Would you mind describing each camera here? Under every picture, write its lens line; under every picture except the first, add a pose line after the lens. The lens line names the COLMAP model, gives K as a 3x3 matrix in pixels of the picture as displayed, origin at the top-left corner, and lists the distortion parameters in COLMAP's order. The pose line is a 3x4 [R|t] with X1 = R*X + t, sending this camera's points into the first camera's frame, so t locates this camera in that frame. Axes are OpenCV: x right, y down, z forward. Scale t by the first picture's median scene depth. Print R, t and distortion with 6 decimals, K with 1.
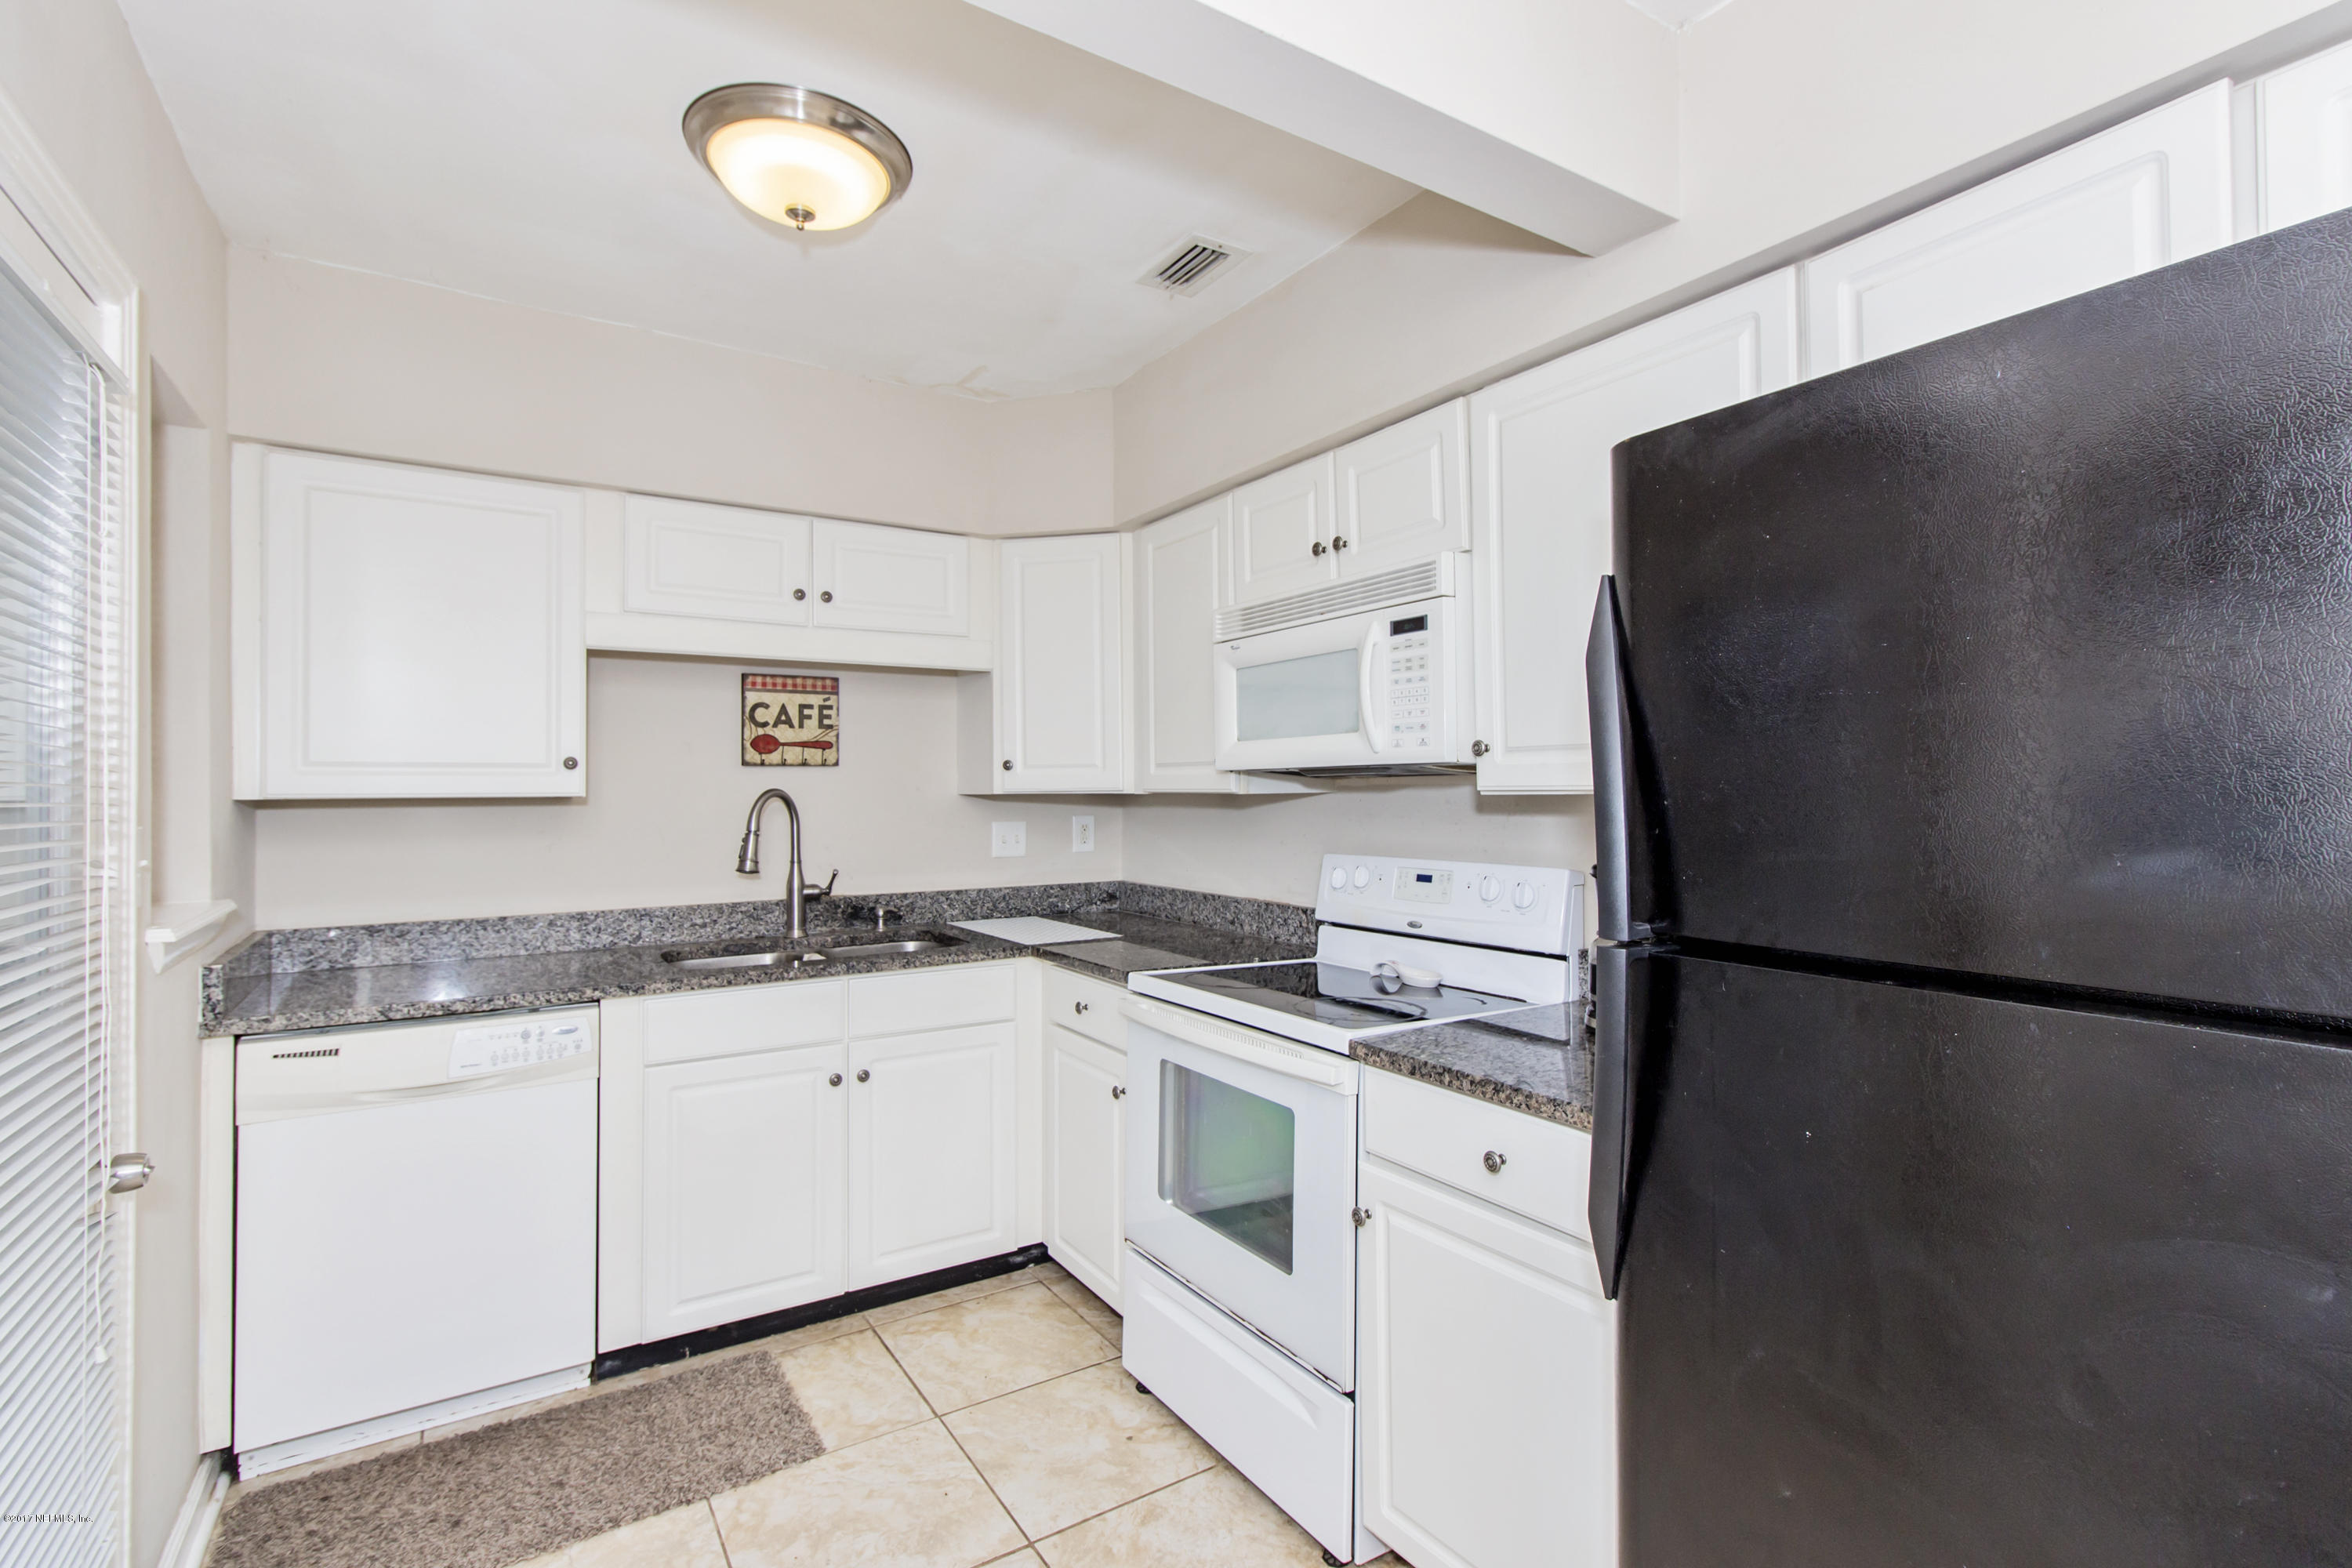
lens RADIAL K [[1089.0, 0, 1179.0], [0, 1089.0, 792.7], [0, 0, 1]] dist [-0.000621, -0.000178]
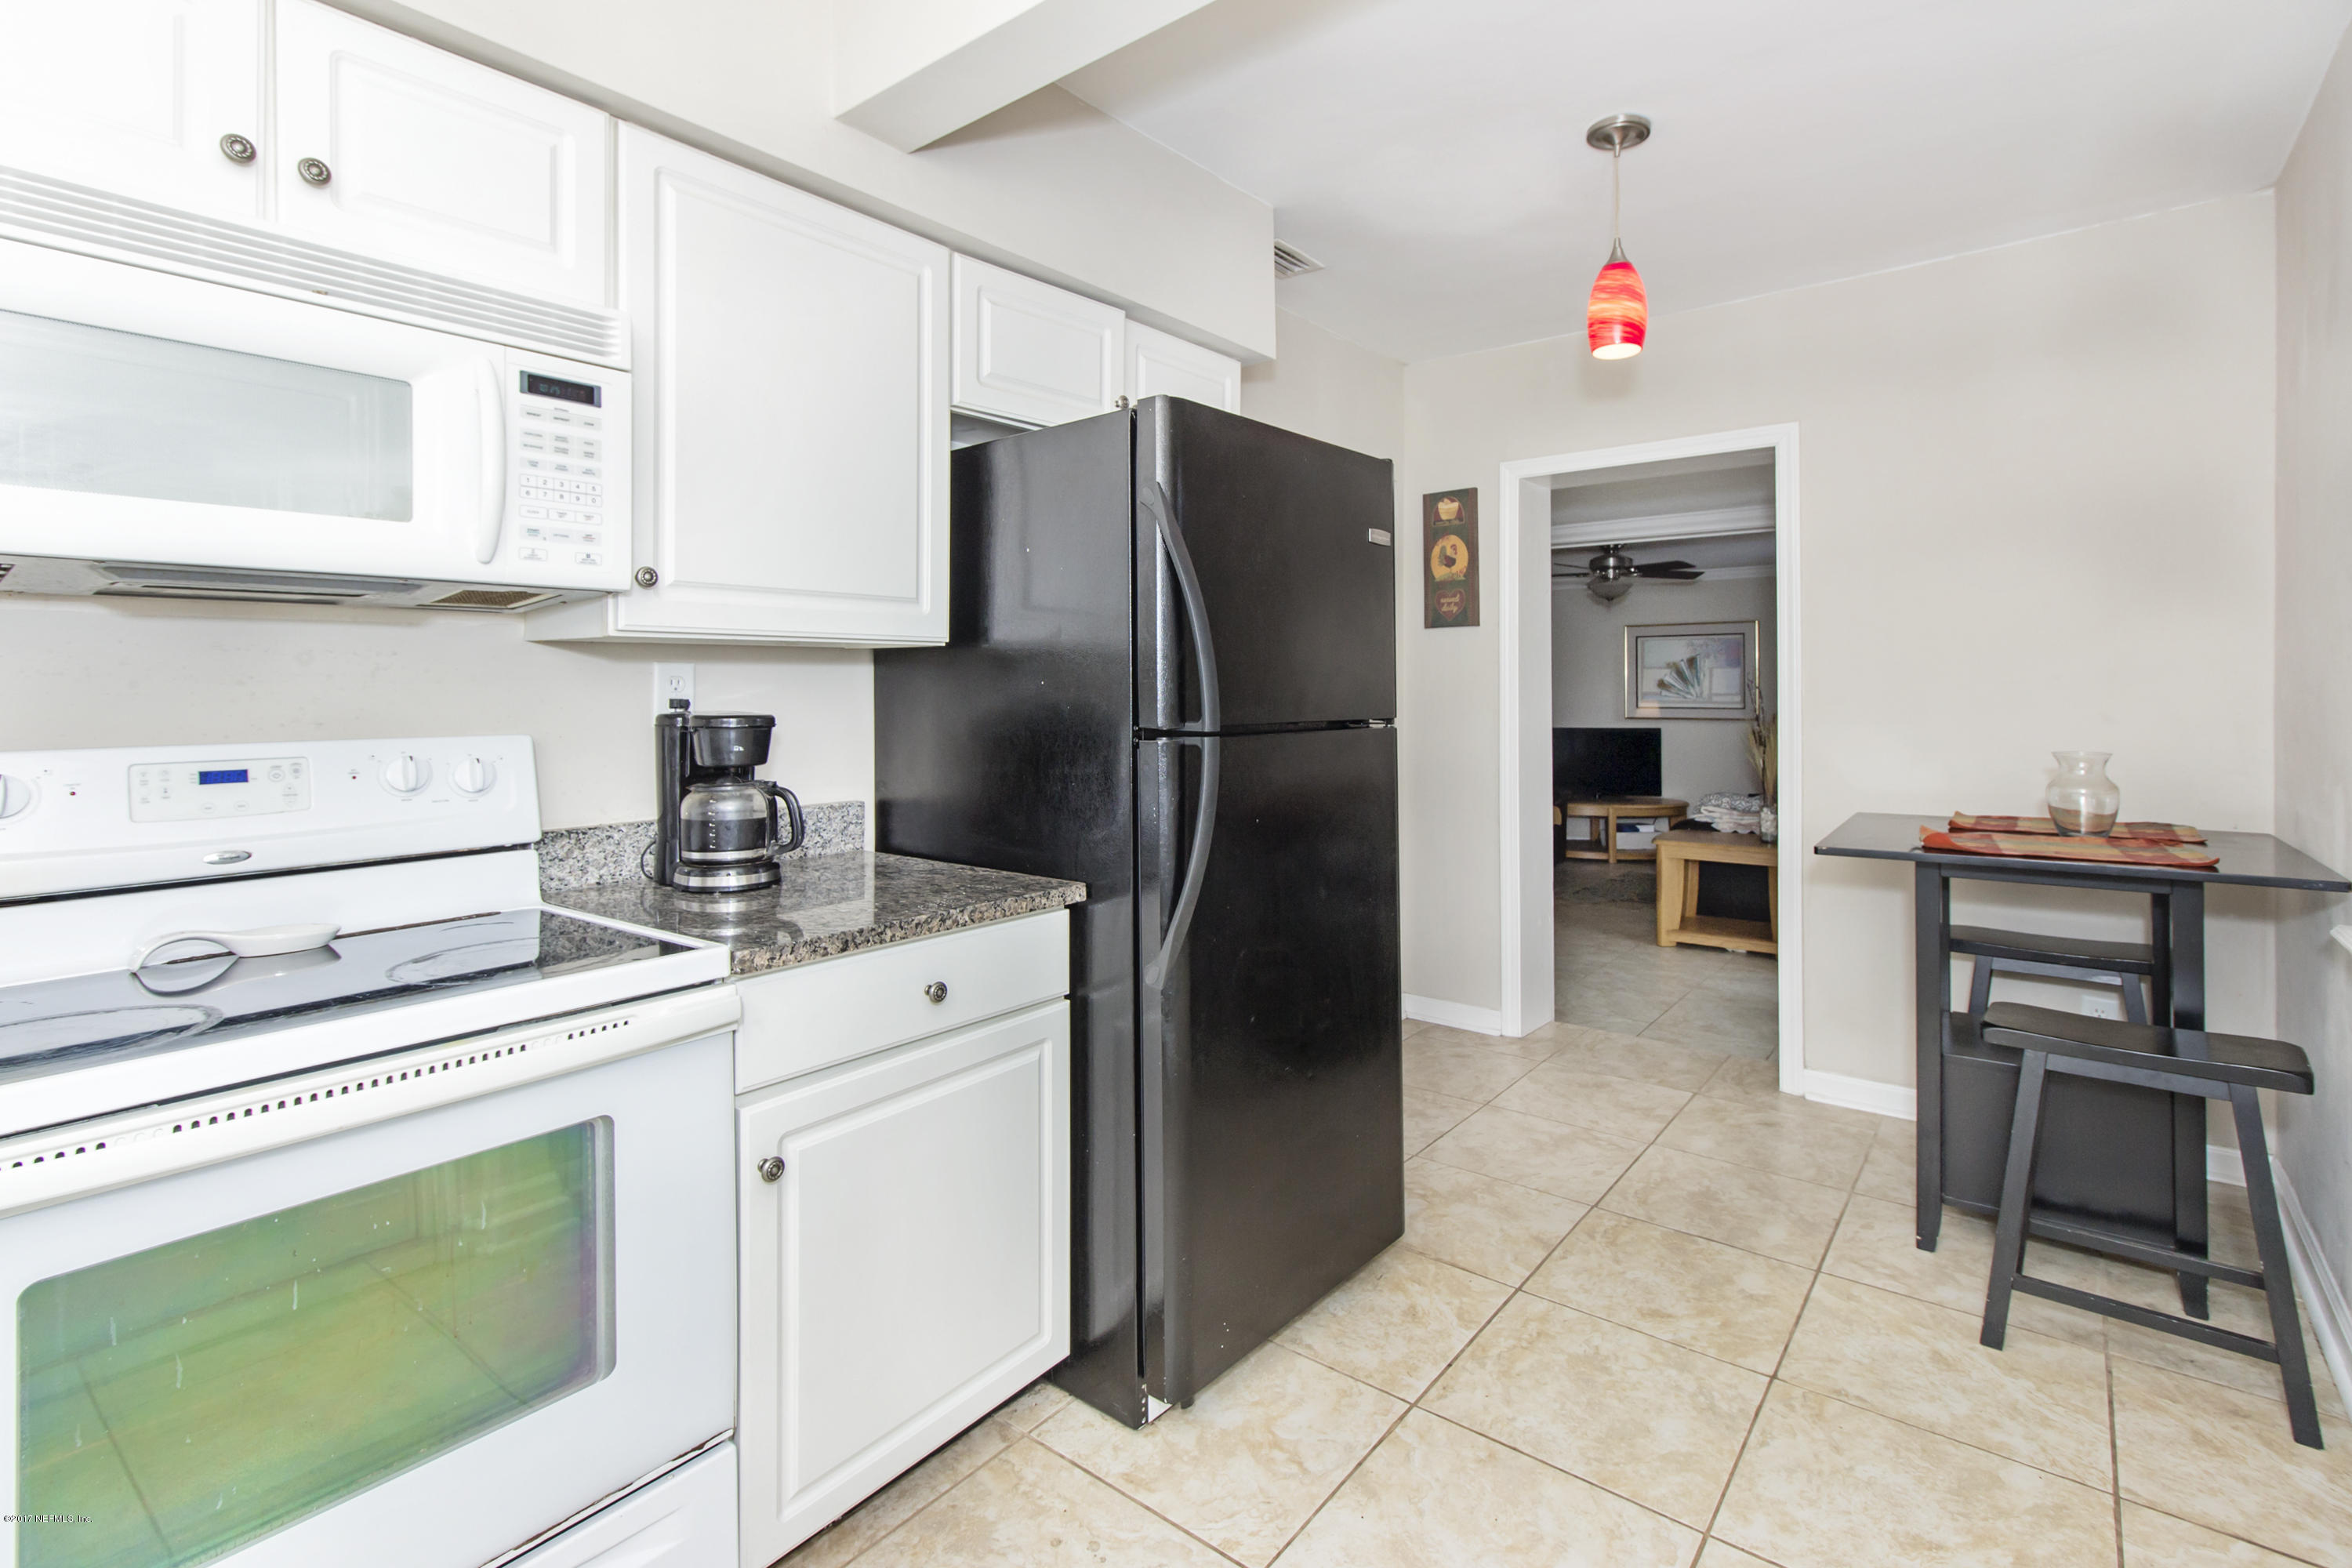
lens RADIAL K [[1105.5, 0, 1176.8], [0, 1105.5, 687.5], [0, 0, 1]] dist [0.000487, 0.000031]
pose [[-0.315428, 0.004420, 0.948939, -0.589590], [0.003008, 0.999989, -0.003658, 0.042314], [-0.948945, 0.001701, -0.315438, 0.848954]]
